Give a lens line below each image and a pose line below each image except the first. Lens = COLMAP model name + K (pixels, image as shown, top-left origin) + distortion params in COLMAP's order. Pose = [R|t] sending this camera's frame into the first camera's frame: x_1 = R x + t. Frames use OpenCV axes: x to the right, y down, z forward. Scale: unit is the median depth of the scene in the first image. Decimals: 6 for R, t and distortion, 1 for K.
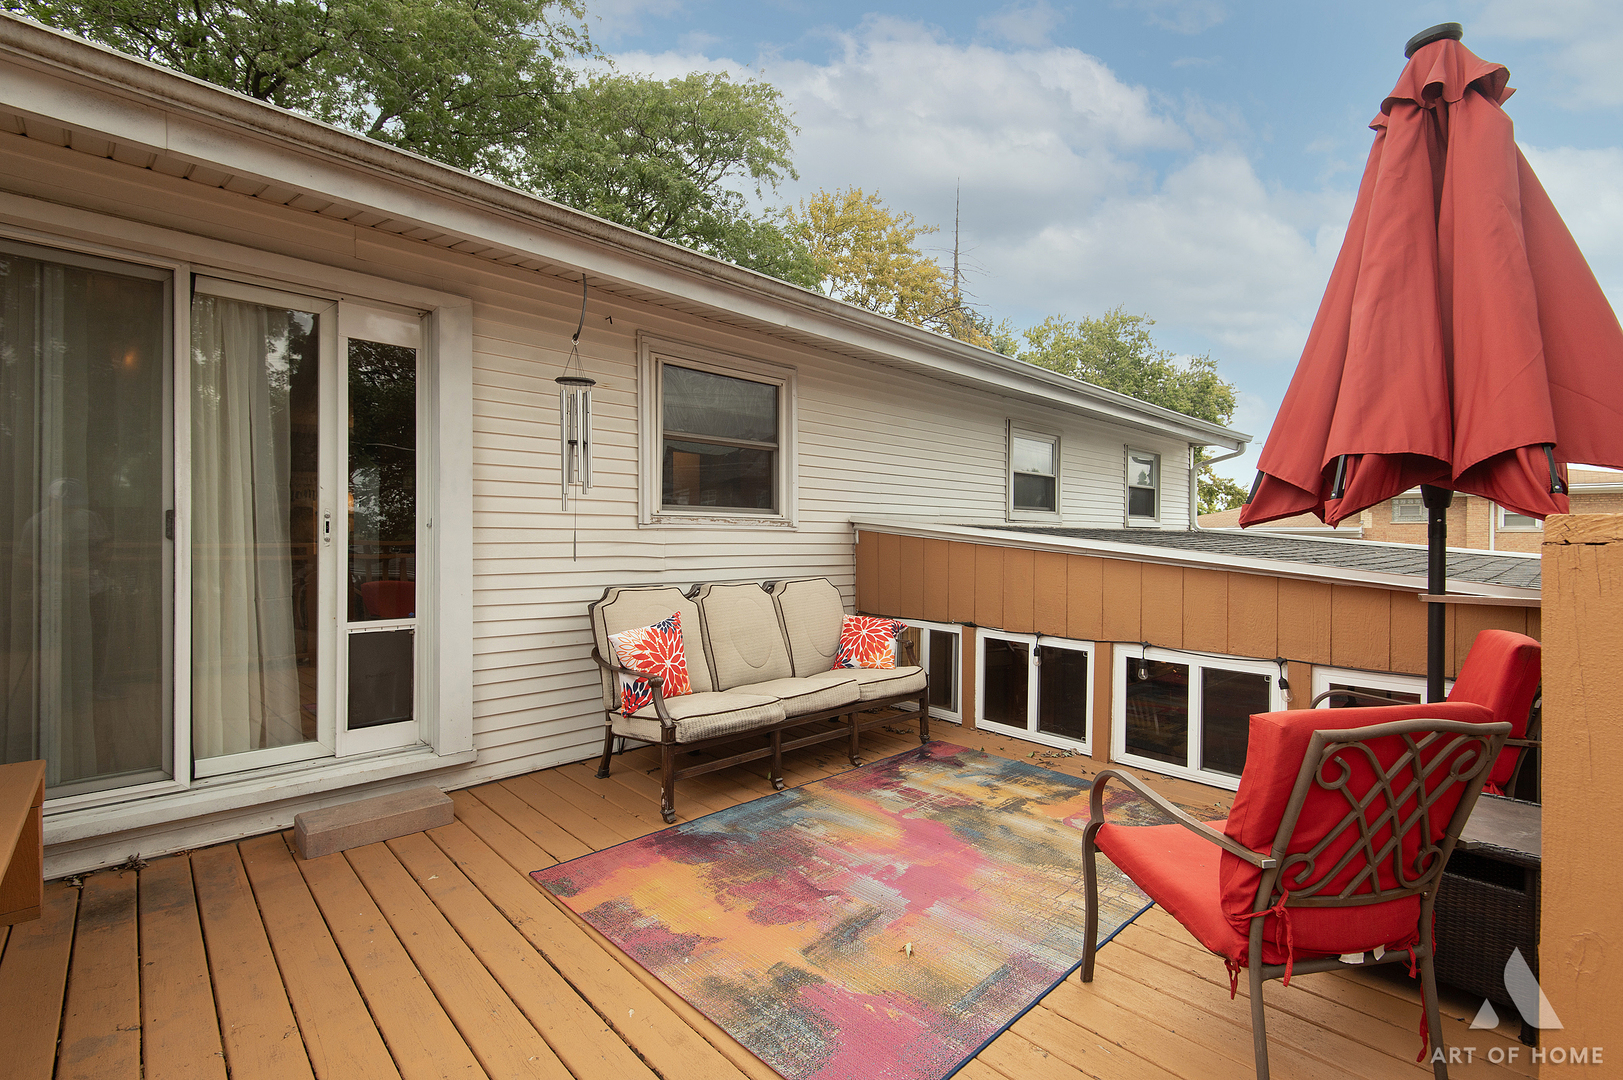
lens RADIAL K [[727.1, 0, 801.7], [0, 727.1, 546.9], [0, 0, 1]] dist [0.019292, -0.010754]
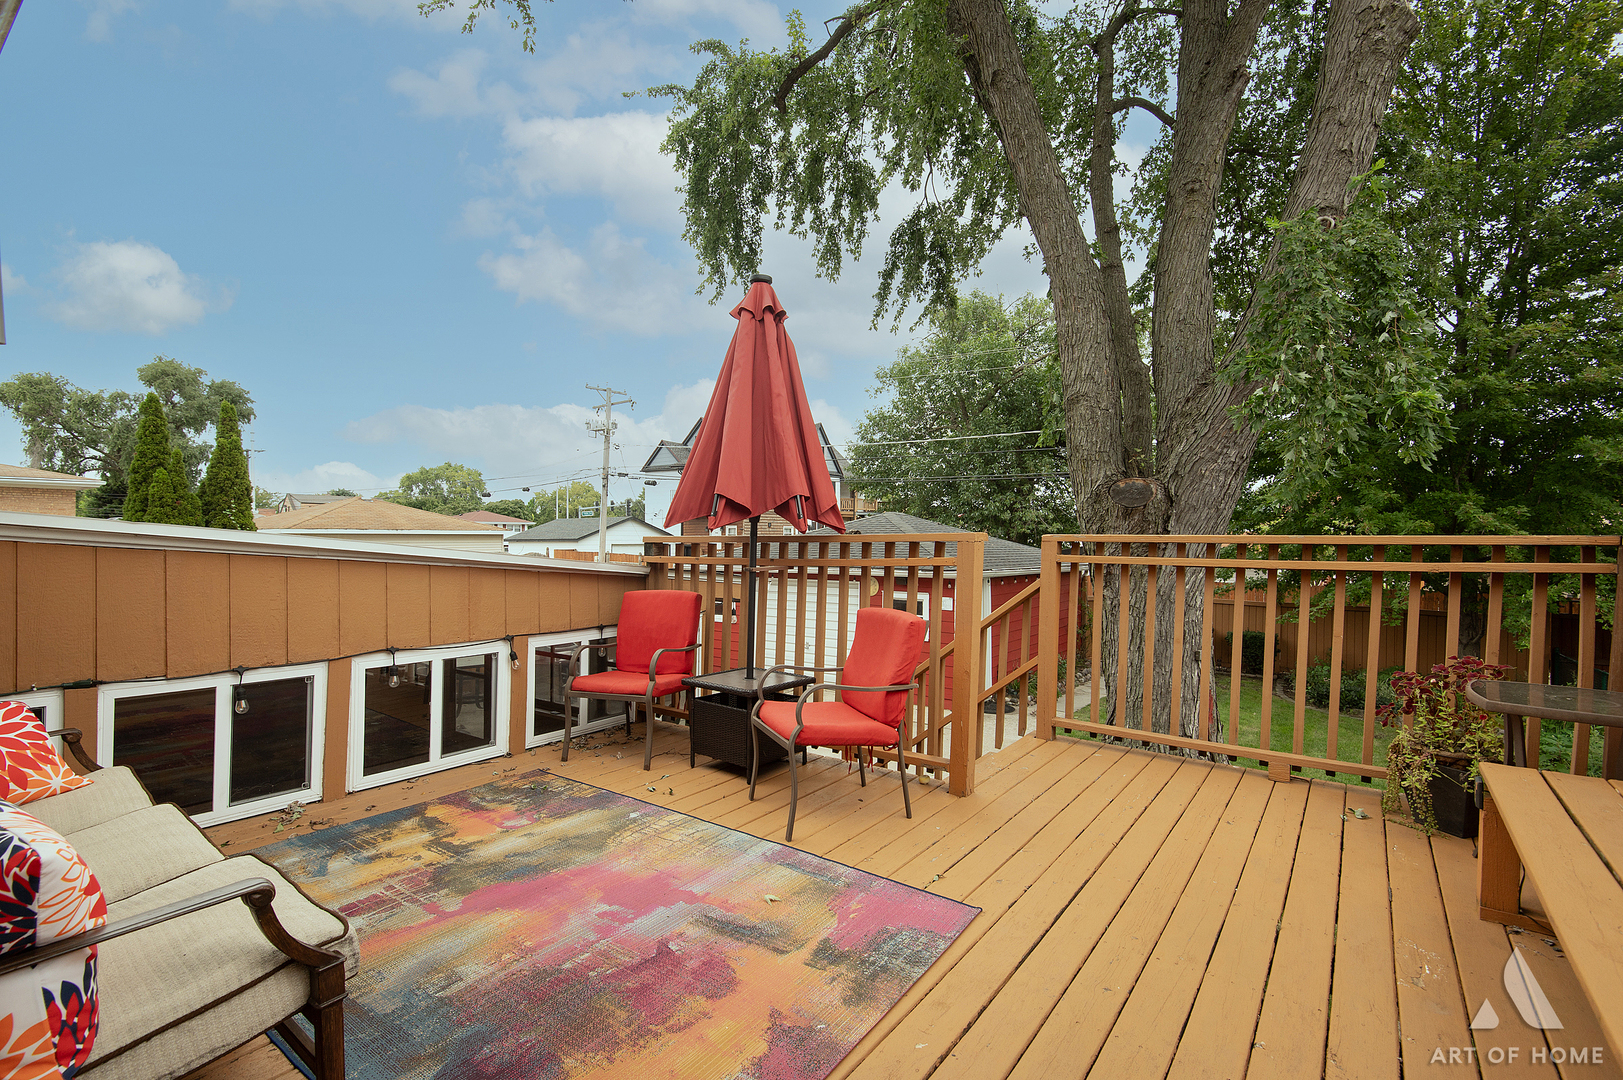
lens RADIAL K [[727.1, 0, 805.6], [0, 727.1, 529.9], [0, 0, 1]] dist [0.019292, -0.010754]
pose [[-0.181159, 0.006236, 0.983434, -0.635821], [0.006224, 0.999967, -0.005194, -0.016265], [-0.983434, 0.005180, -0.181192, 0.731031]]
